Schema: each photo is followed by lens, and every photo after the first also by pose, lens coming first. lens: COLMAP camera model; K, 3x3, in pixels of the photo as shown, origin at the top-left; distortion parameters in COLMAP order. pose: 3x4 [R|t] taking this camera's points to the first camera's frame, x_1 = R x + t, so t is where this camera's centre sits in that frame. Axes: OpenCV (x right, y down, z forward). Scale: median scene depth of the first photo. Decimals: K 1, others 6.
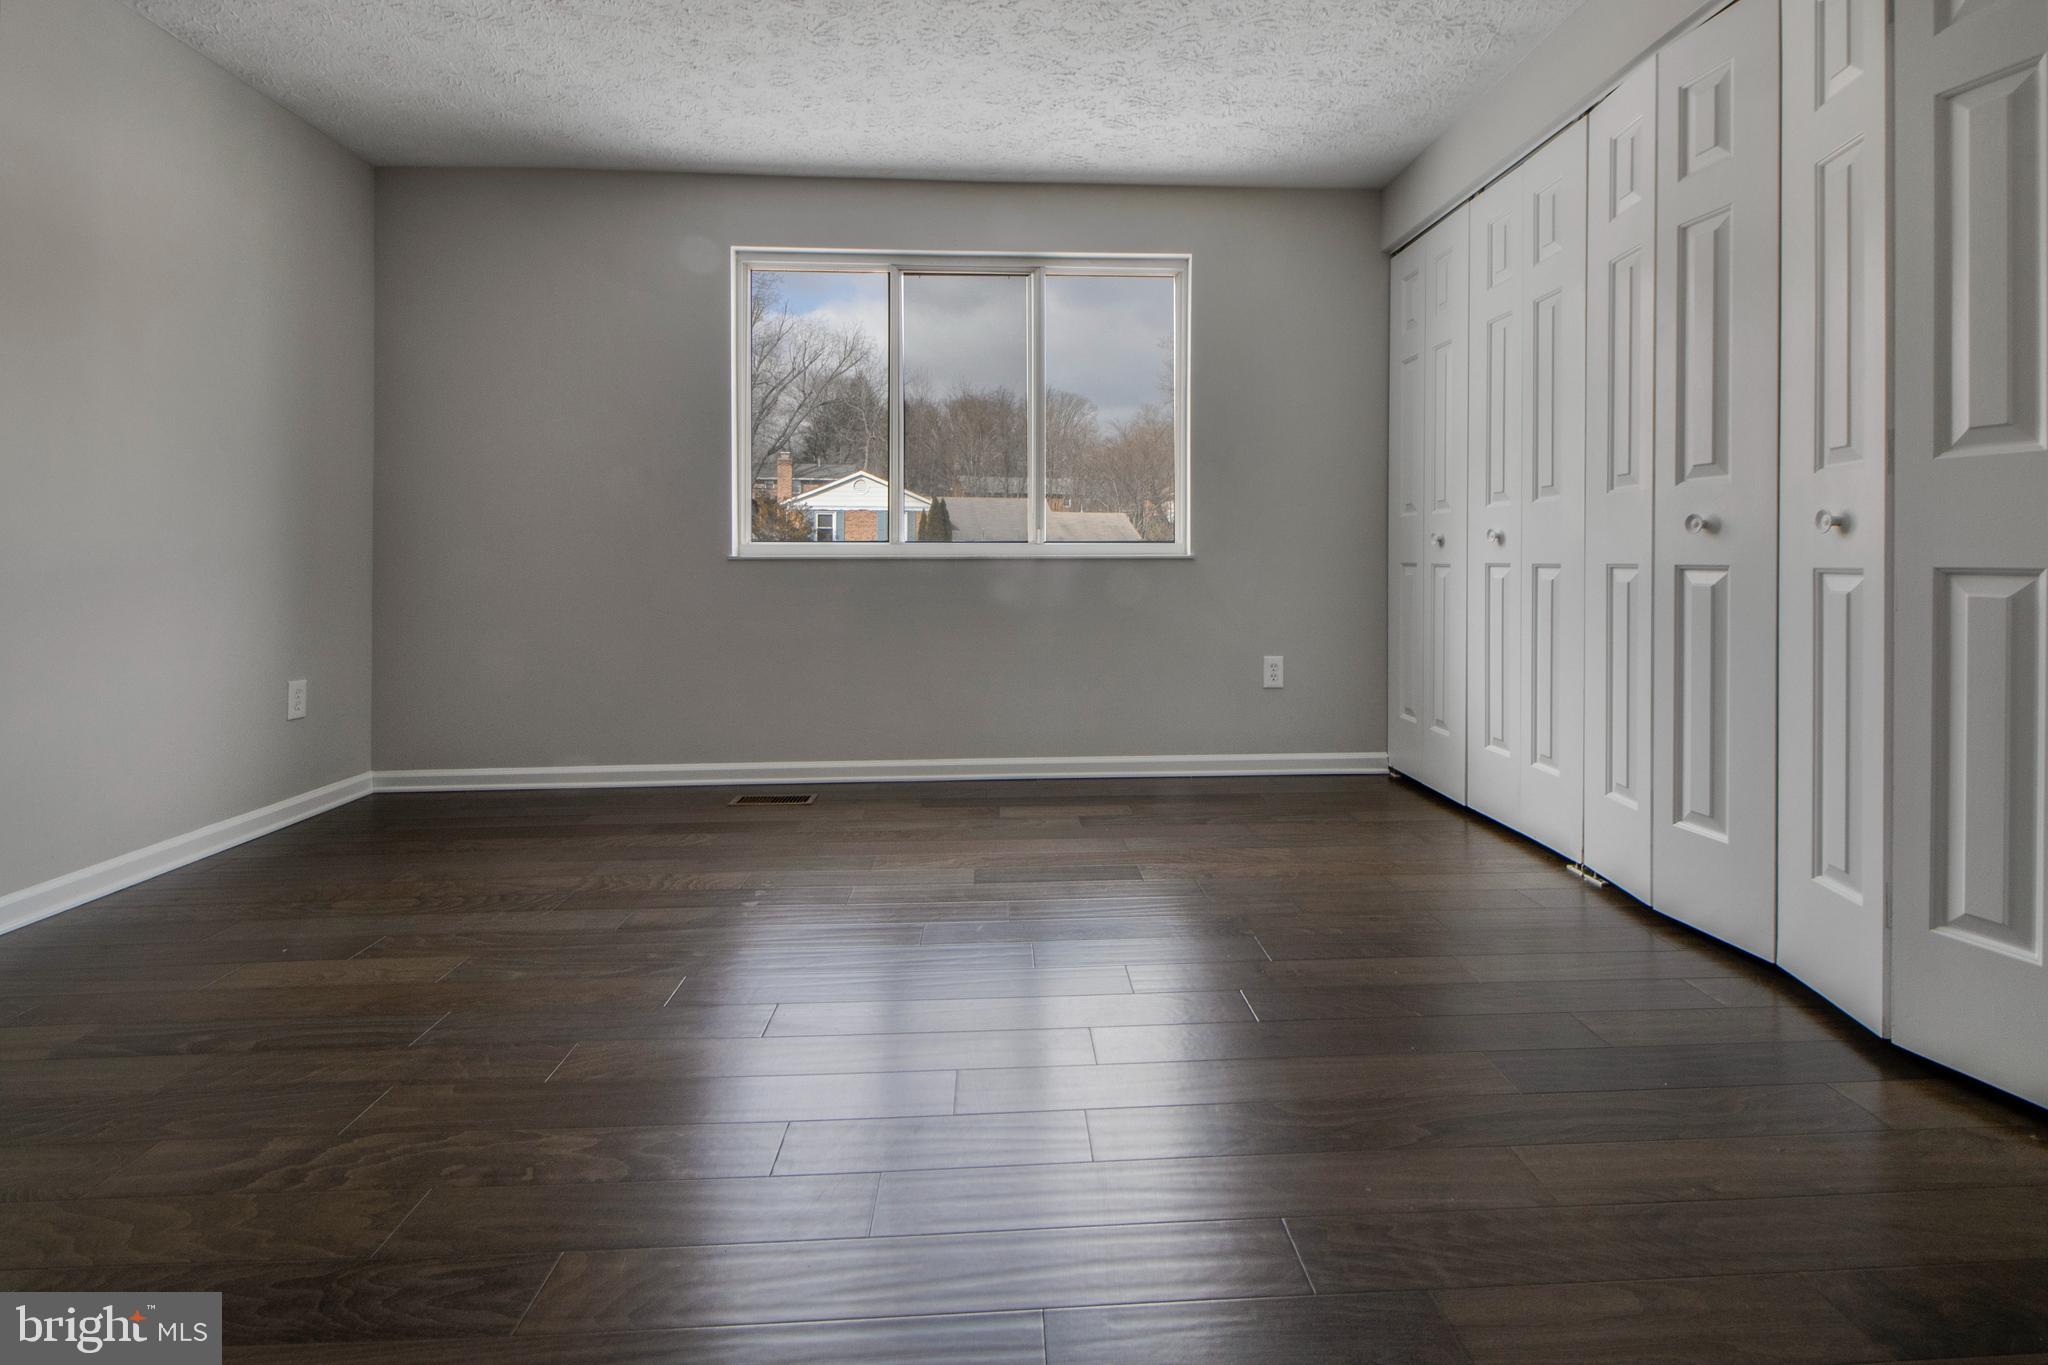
lens RADIAL K [[911.5, 0, 1019.5], [0, 911.5, 561.0], [0, 0, 1]] dist [0.004541, -0.000049]
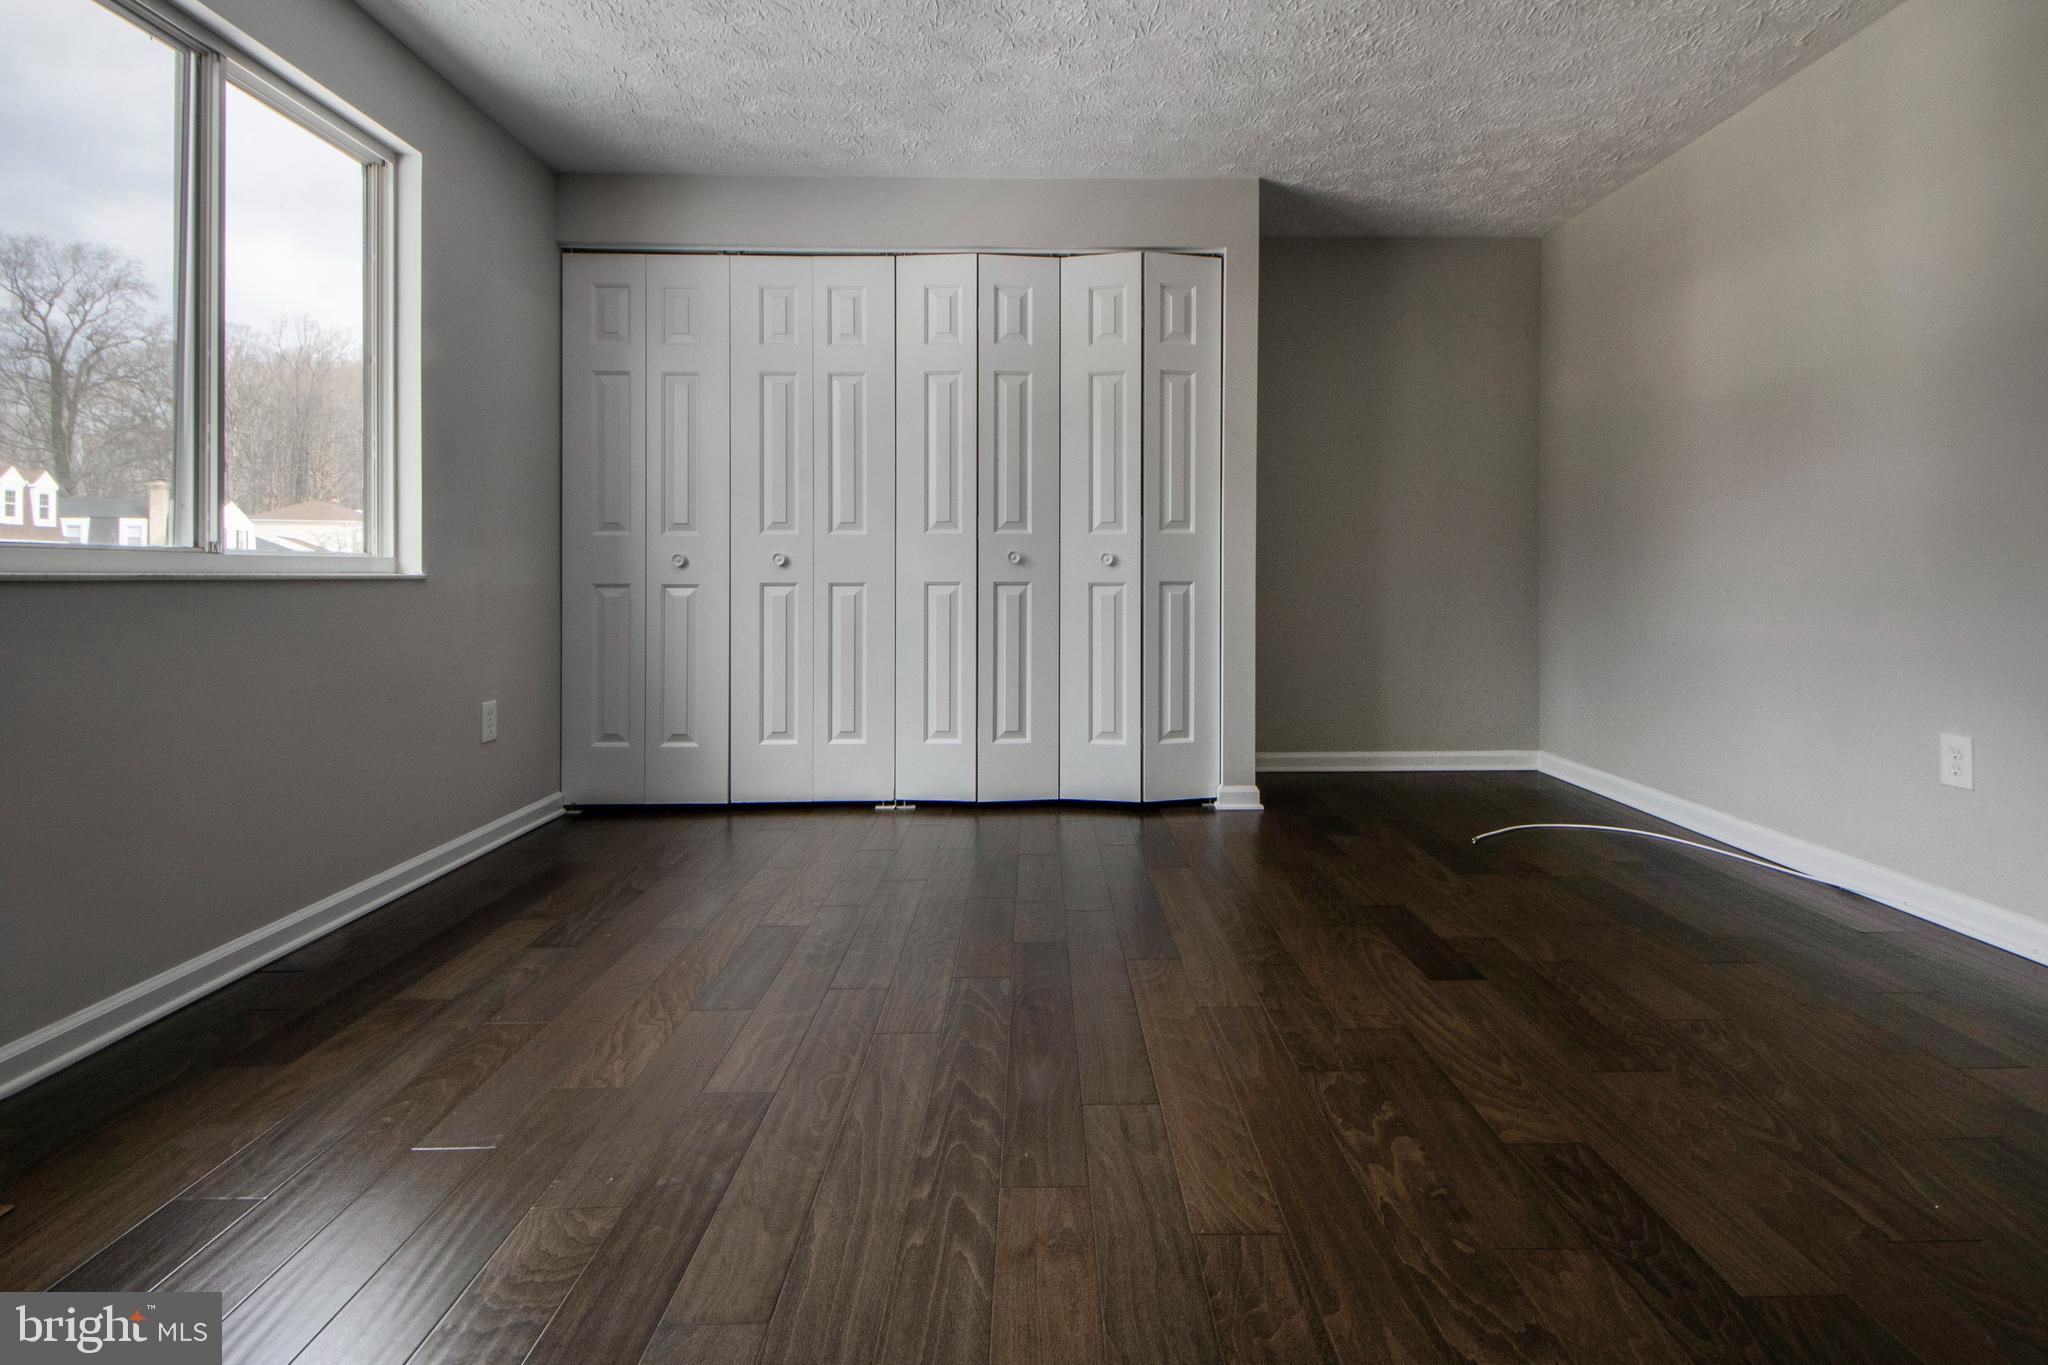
lens RADIAL K [[963.2, 0, 1046.7], [0, 963.2, 577.1], [0, 0, 1]] dist [0.010904, -0.000874]
pose [[0.045201, 0.000143, 0.998978, -1.100934], [0.008313, 0.999965, -0.000519, -0.002272], [-0.998943, 0.008328, 0.045198, 0.938380]]
